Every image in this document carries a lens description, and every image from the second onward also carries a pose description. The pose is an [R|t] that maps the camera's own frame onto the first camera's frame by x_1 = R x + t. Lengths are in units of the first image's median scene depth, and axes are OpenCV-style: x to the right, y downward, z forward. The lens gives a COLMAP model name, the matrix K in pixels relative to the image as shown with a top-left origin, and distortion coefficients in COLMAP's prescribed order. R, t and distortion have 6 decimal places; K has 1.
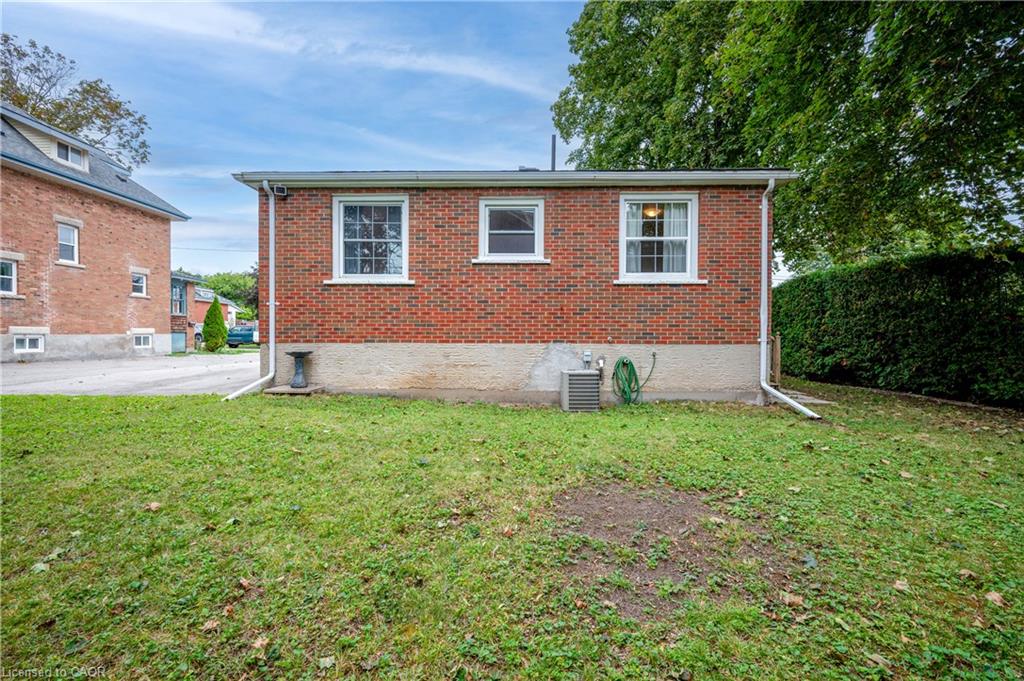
lens RADIAL K [[447.0, 0, 511.2], [0, 447.0, 340.0], [0, 0, 1]] dist [-0.007496, 0.000650]
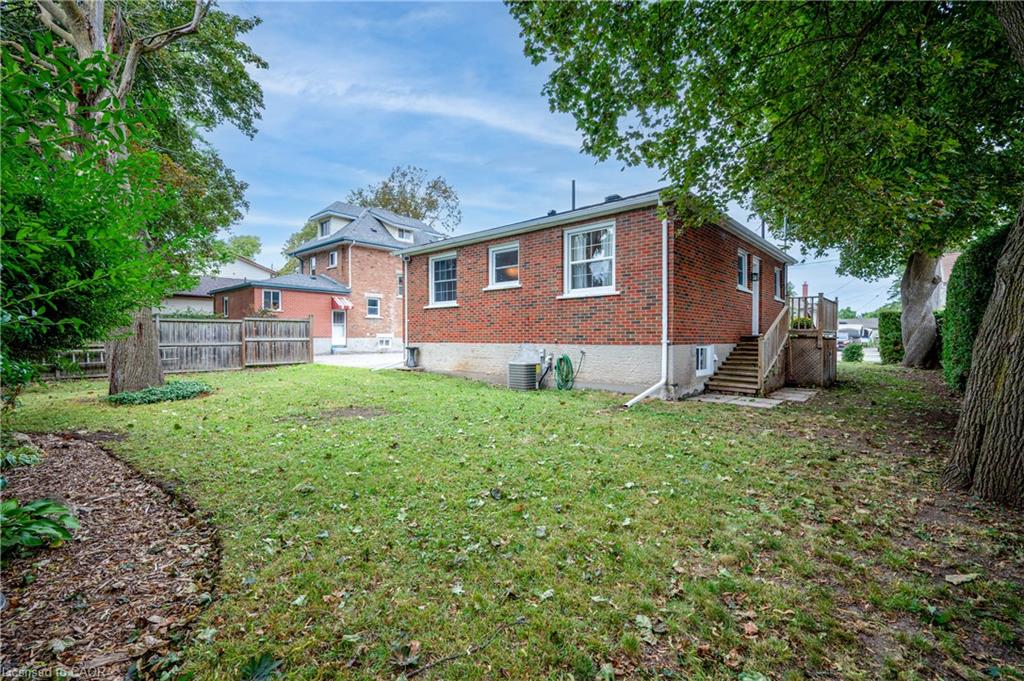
lens RADIAL K [[447.0, 0, 511.9], [0, 447.0, 338.6], [0, 0, 1]] dist [-0.007496, 0.000650]
pose [[0.755629, -0.001628, -0.654998, 0.983225], [-0.004130, 0.999965, -0.007249, 0.002811], [0.654987, 0.008183, 0.755596, -0.093345]]
